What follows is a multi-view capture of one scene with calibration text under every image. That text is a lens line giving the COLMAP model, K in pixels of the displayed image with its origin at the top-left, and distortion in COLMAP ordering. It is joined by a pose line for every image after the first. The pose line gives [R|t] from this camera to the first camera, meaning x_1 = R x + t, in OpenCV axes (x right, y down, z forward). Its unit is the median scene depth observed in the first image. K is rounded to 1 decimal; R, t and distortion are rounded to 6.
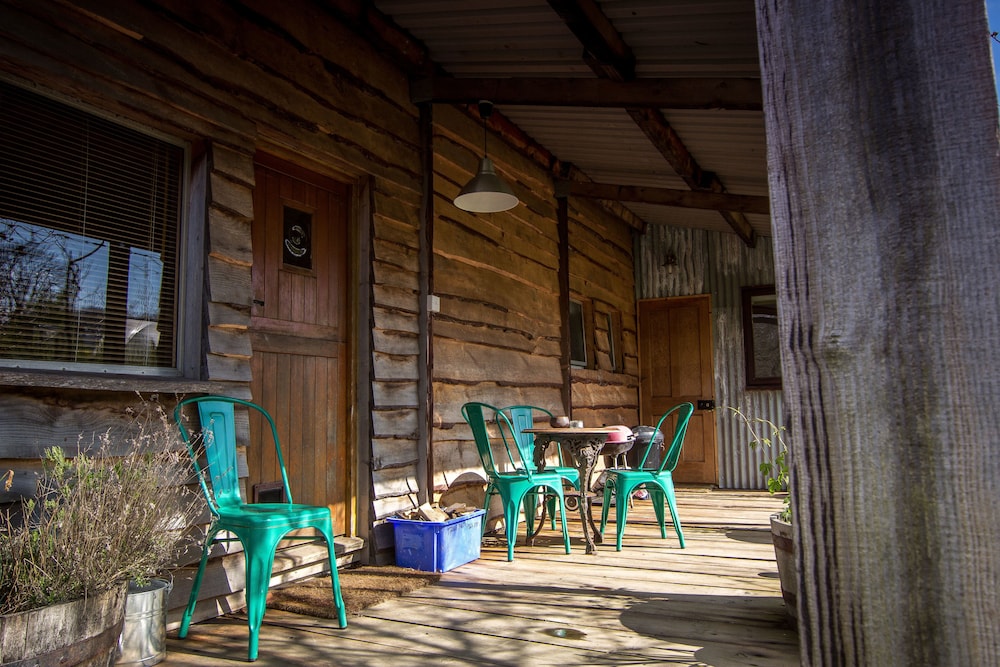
lens RADIAL K [[740.1, 0, 500.0], [0, 740.1, 333.5], [0, 0, 1]] dist [0.003870, 0.000390]
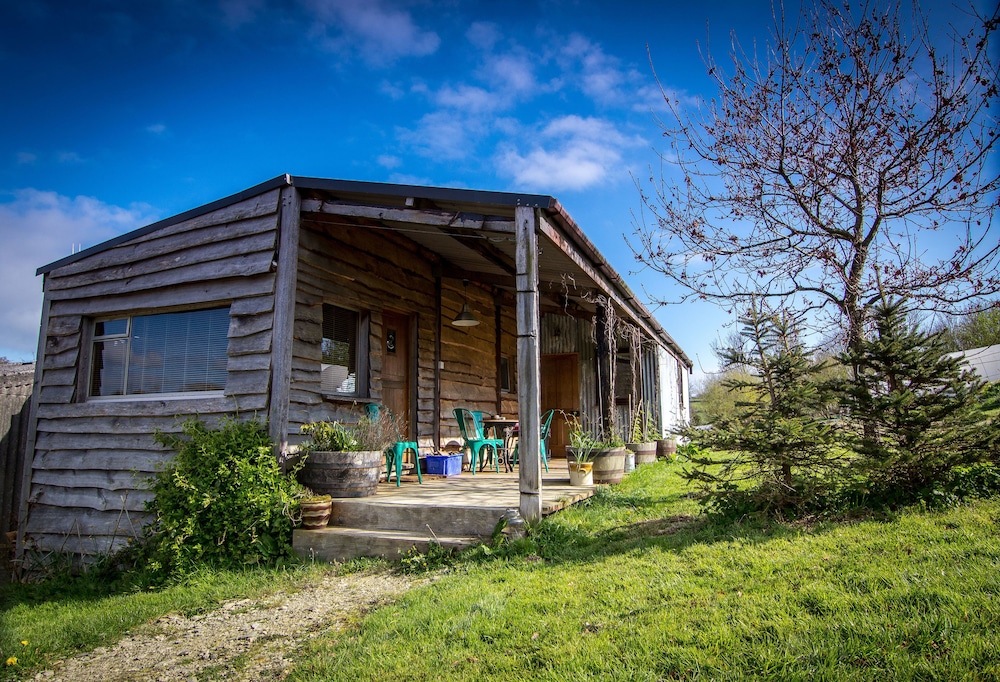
lens RADIAL K [[585.7, 0, 500.0], [0, 585.7, 341.0], [0, 0, 1]] dist [-0.000089, -0.000013]
pose [[0.995953, 0.018304, 0.087988, -0.071674], [-0.015122, 0.999212, -0.036696, -0.053306], [-0.088591, 0.035217, 0.995445, -0.855502]]
